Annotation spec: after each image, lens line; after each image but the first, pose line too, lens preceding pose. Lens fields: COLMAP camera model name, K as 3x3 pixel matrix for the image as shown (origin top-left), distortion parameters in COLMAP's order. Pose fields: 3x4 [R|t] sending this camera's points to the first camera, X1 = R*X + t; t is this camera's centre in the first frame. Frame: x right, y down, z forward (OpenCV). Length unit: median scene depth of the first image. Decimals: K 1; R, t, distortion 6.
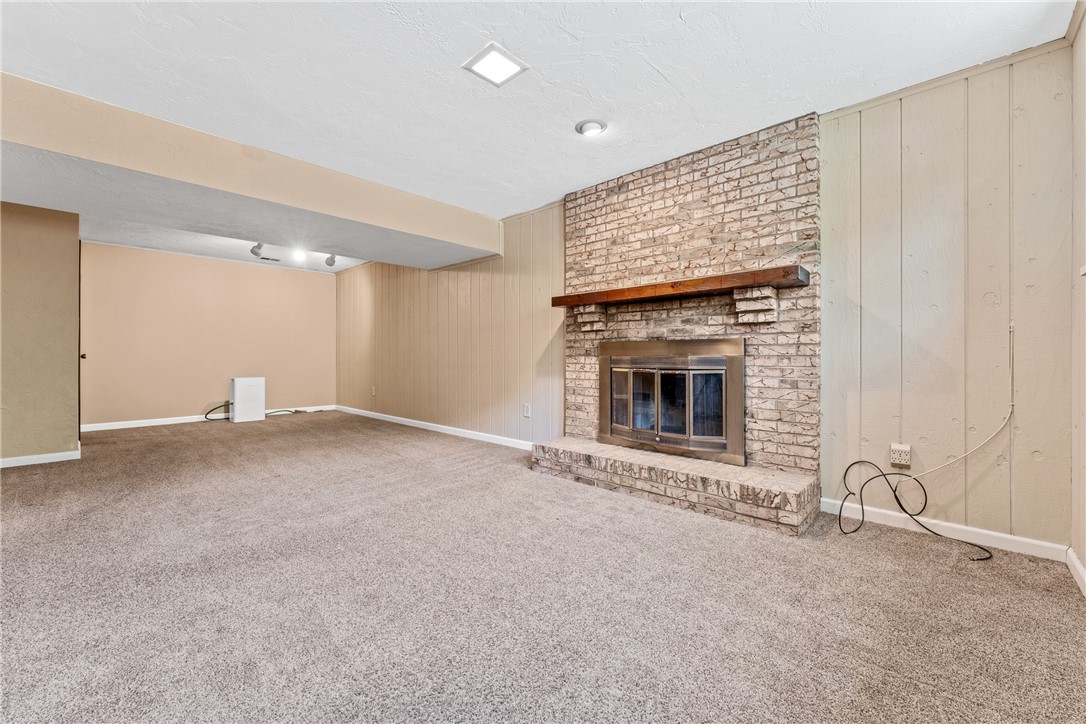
lens RADIAL K [[438.2, 0, 541.4], [0, 438.2, 358.4], [0, 0, 1]] dist [0.002787, 0.000799]
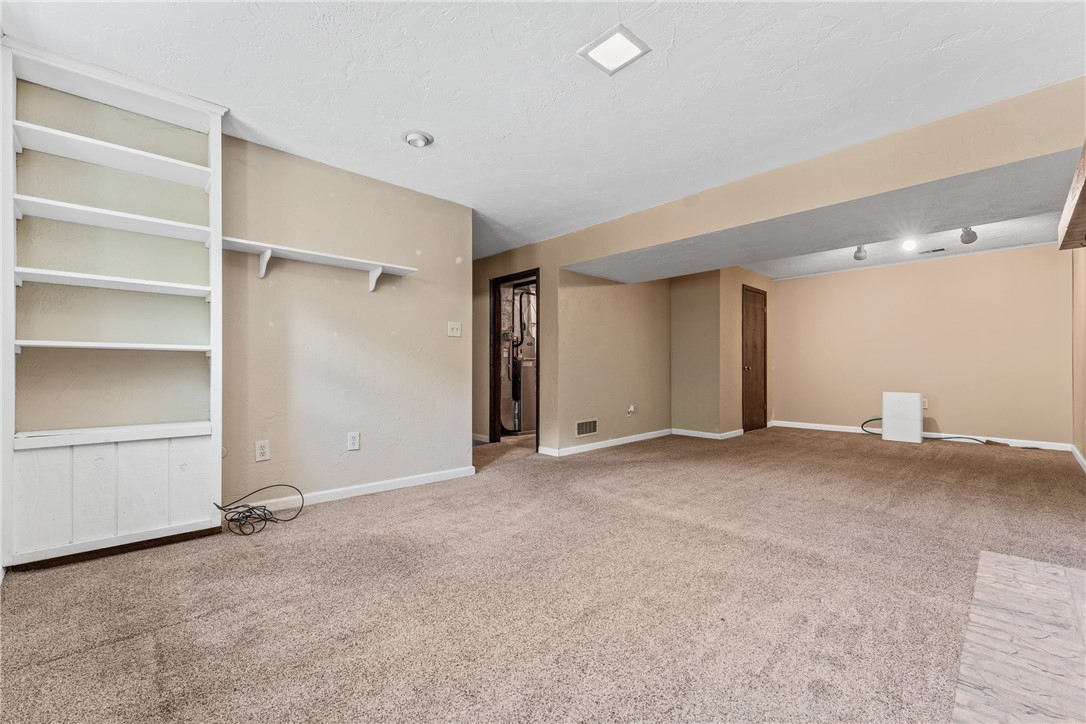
lens RADIAL K [[438.2, 0, 521.3], [0, 438.2, 371.4], [0, 0, 1]] dist [0.002787, 0.000799]
pose [[-0.084180, 0.003760, -0.996443, 0.314849], [-0.001835, 0.999991, 0.003928, -0.000767], [0.996449, 0.002159, -0.084173, 0.337670]]
